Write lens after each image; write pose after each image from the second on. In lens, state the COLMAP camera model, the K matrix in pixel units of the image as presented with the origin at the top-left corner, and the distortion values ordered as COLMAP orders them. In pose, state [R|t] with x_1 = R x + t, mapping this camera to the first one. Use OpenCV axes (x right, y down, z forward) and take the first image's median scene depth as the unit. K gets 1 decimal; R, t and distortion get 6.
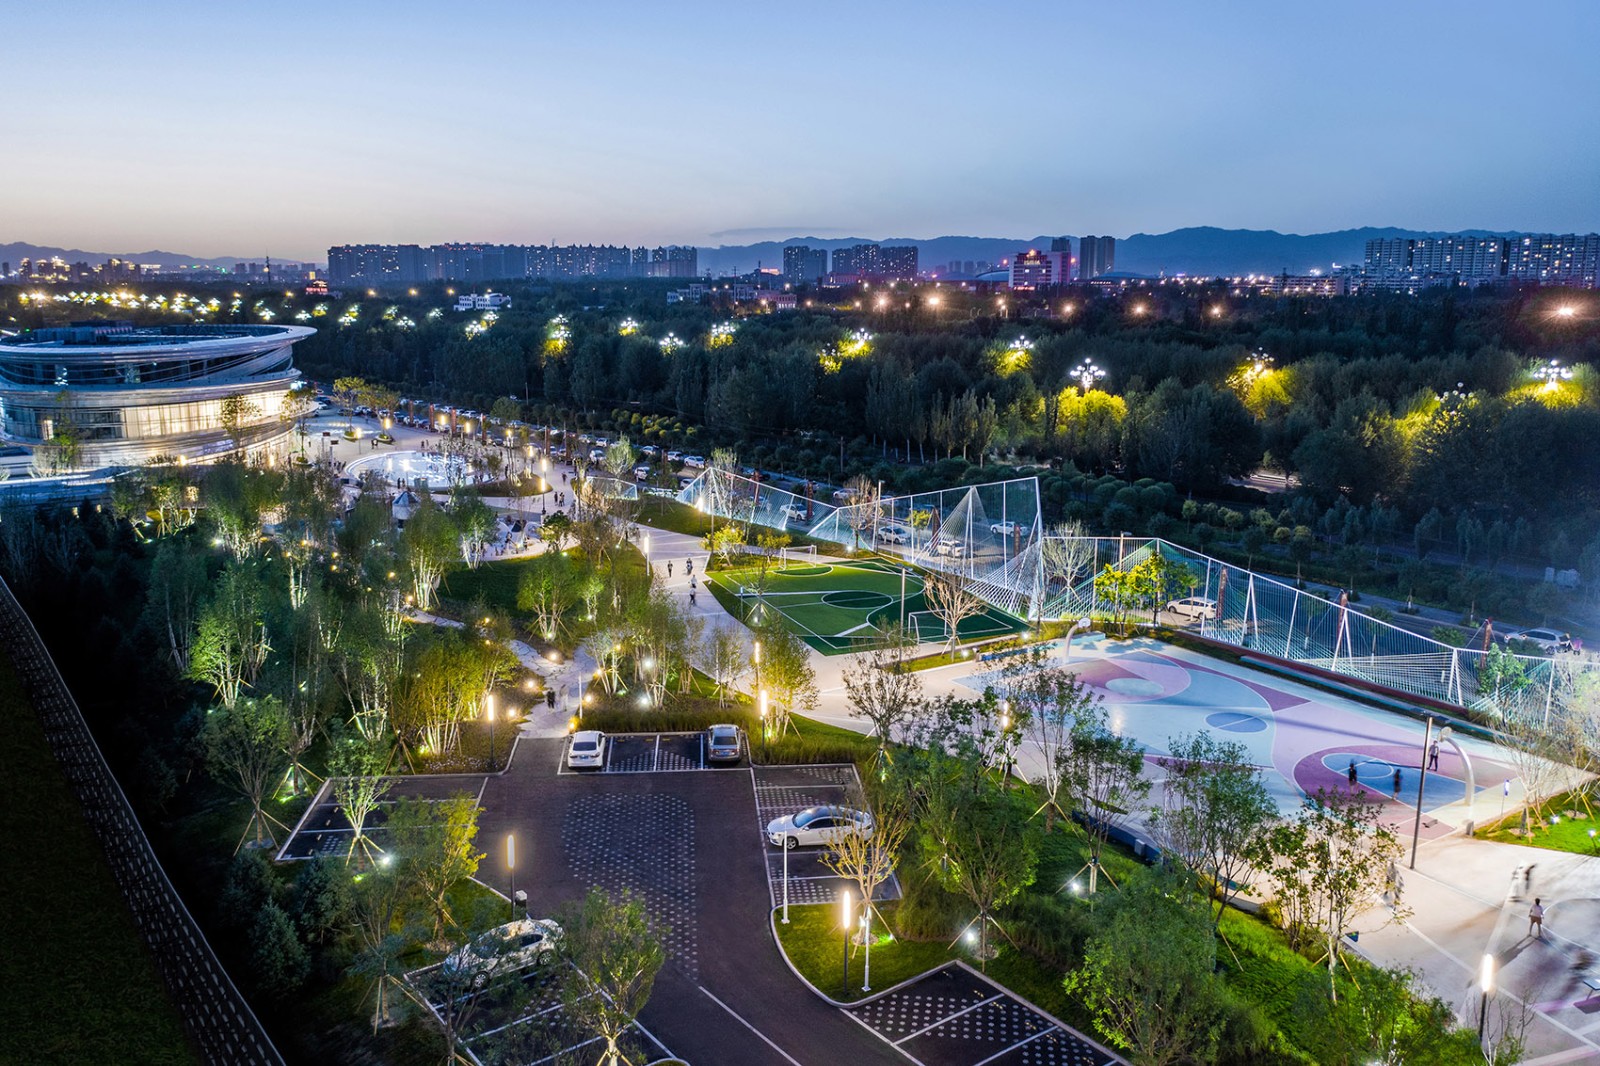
lens RADIAL K [[1297.9, 0, 800.0], [0, 1297.9, 533.0], [0, 0, 1]] dist [-0.009585, -0.008198]
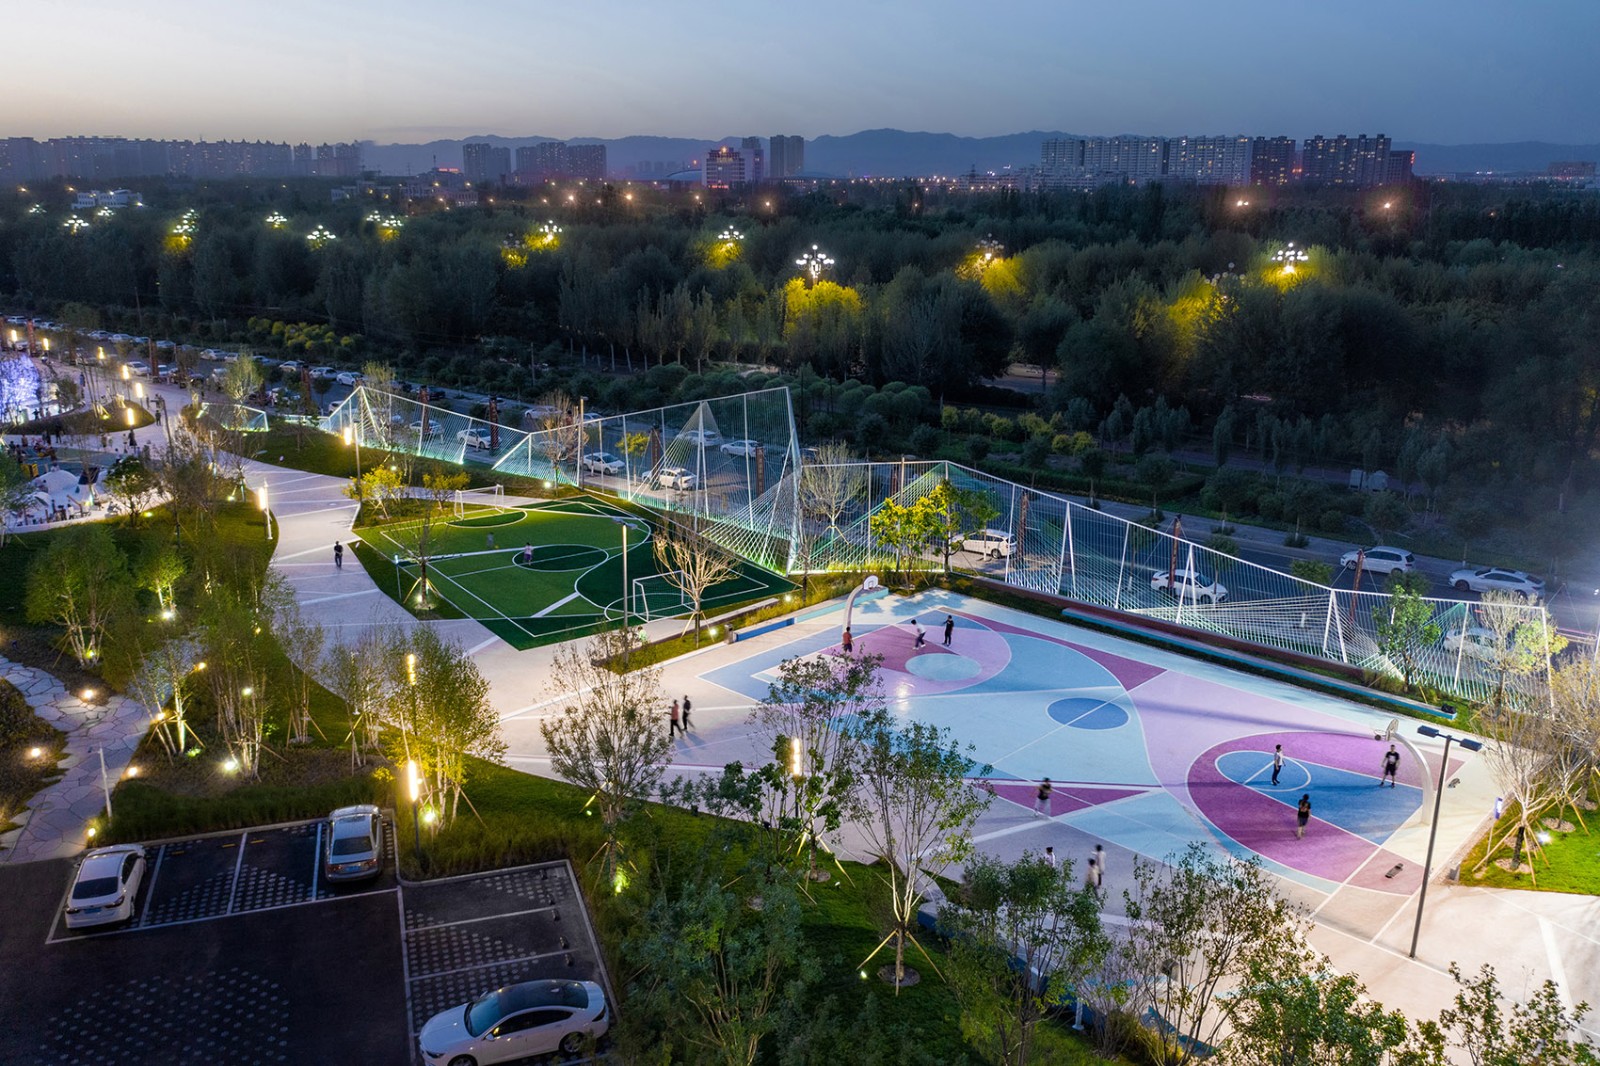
lens RADIAL K [[1297.9, 0, 800.0], [0, 1297.9, 533.0], [0, 0, 1]] dist [-0.009585, -0.008198]
pose [[0.973314, -0.058422, 0.221916, 0.010687], [0.042312, 0.996158, 0.076672, -0.012304], [-0.225543, -0.065236, 0.972047, 0.194711]]
